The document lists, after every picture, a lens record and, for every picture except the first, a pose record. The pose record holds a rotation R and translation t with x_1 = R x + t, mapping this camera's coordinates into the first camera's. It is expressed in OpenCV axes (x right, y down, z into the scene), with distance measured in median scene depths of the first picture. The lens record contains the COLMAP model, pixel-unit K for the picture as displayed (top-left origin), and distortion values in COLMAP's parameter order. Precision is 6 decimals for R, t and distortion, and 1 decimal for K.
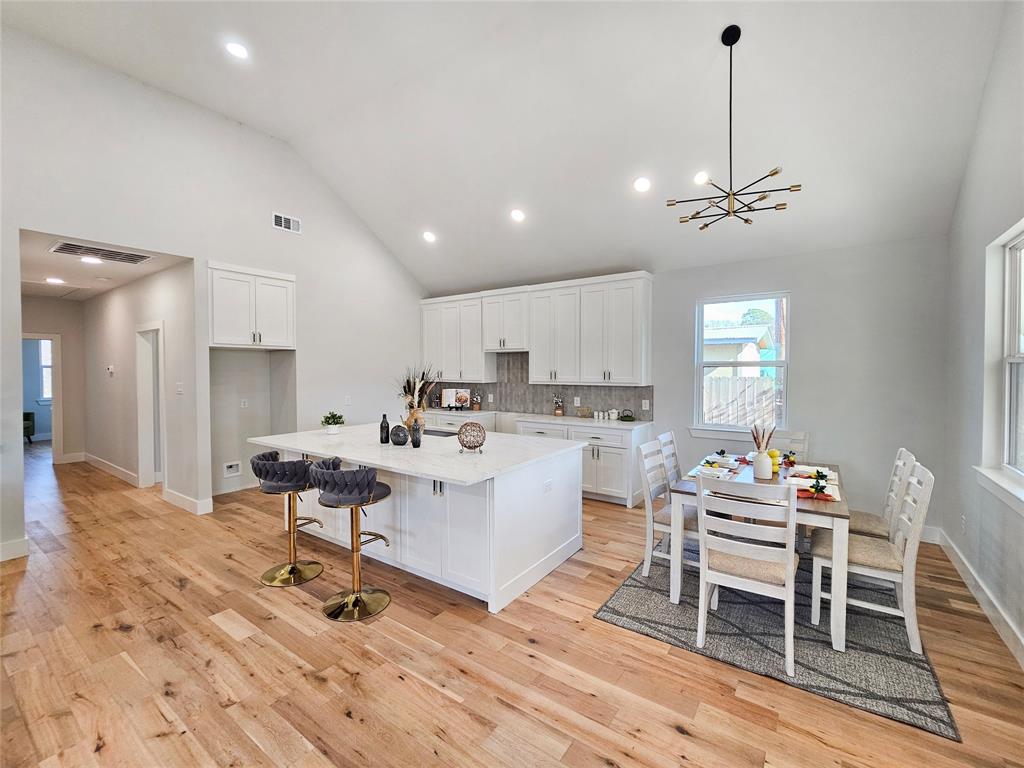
lens RADIAL K [[437.4, 0, 512.0], [0, 437.4, 384.0], [0, 0, 1]] dist [-0.000085, -0.000041]
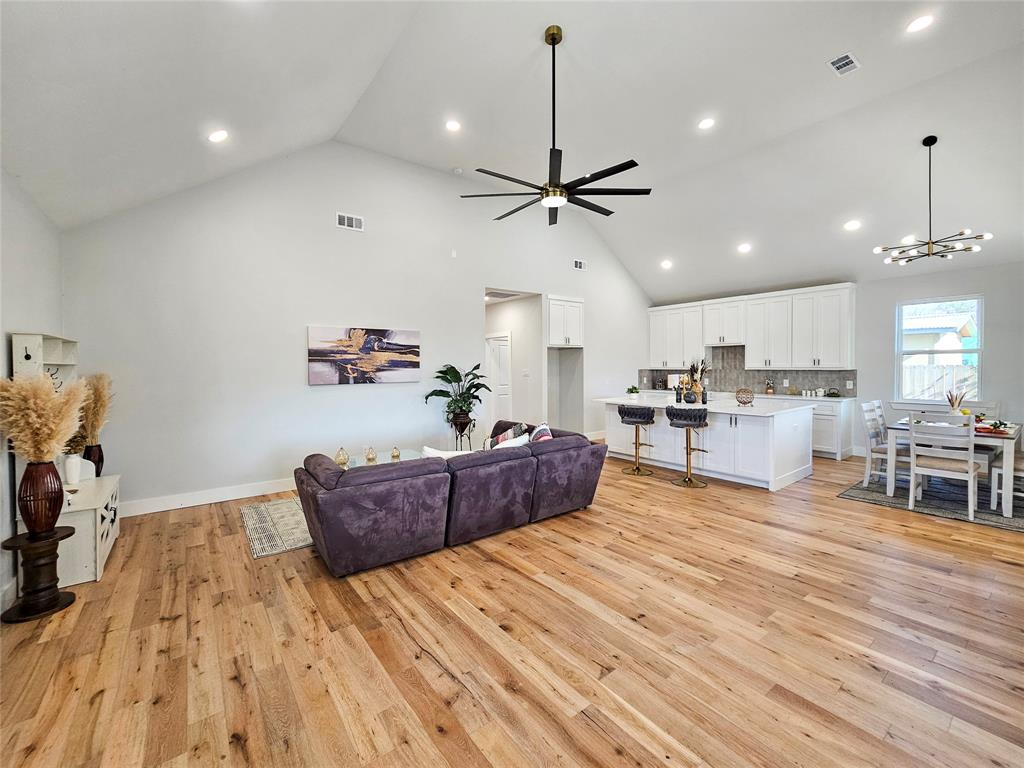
lens RADIAL K [[430.2, 0, 530.9], [0, 430.2, 378.0], [0, 0, 1]] dist [-0.009879, -0.000298]
pose [[0.960911, -0.001344, -0.276855, -0.258575], [0.001236, 0.999999, -0.000565, 0.028839], [0.276856, 0.000201, 0.960911, -0.491975]]
